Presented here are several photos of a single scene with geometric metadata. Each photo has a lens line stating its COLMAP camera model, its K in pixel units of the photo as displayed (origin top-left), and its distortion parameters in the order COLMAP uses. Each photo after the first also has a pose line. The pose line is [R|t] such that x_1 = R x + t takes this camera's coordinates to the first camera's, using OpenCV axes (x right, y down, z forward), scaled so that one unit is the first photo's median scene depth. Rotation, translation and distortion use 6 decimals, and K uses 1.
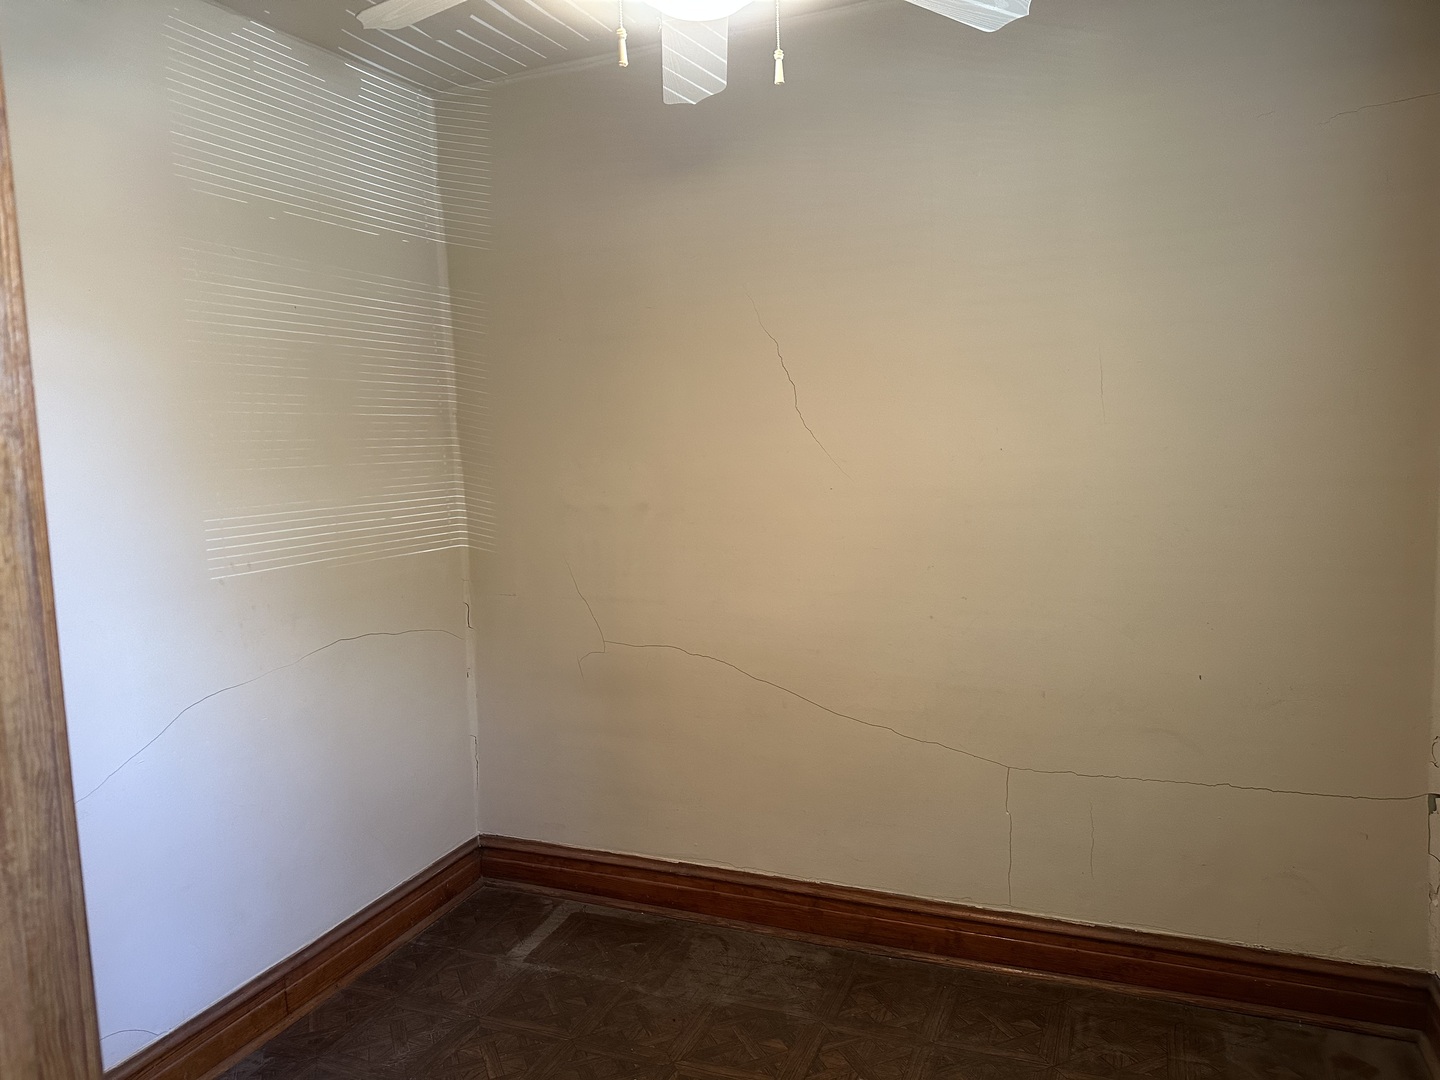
lens RADIAL K [[1001.6, 0, 726.8], [0, 1001.6, 538.7], [0, 0, 1]] dist [-0.006305, -0.010953]
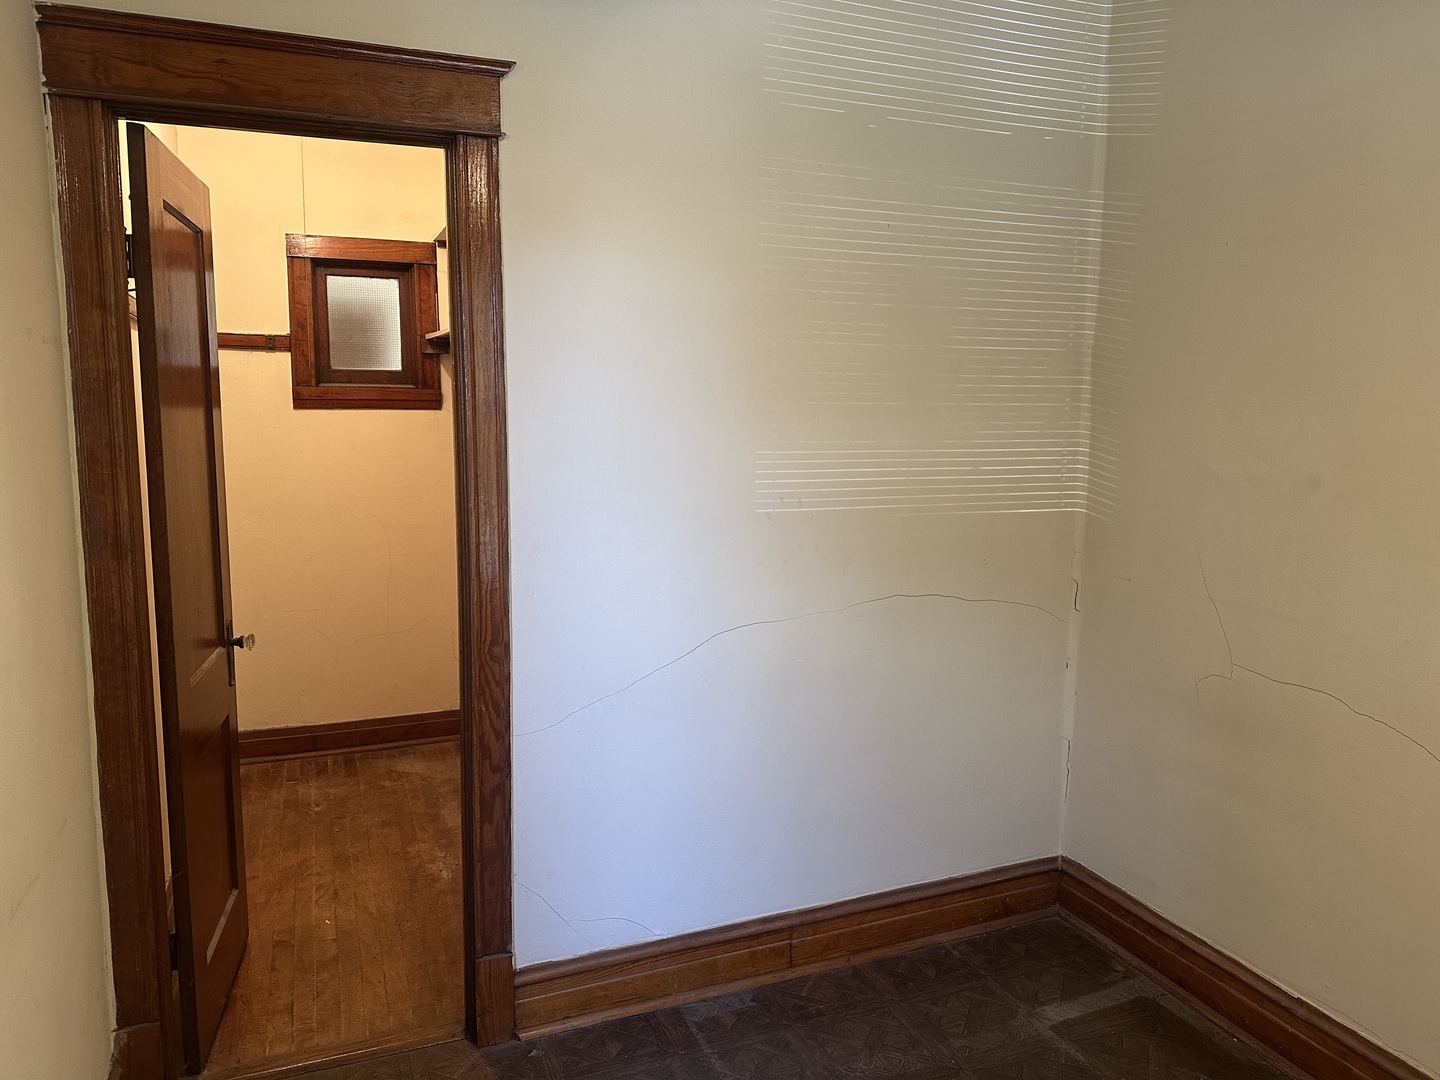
lens RADIAL K [[1001.6, 0, 719.2], [0, 1001.6, 536.4], [0, 0, 1]] dist [-0.006305, -0.010953]
pose [[0.686552, 0.134359, -0.714559, 0.127210], [-0.101348, 0.990868, 0.088937, -0.014948], [0.719983, 0.011359, 0.693899, 0.225556]]
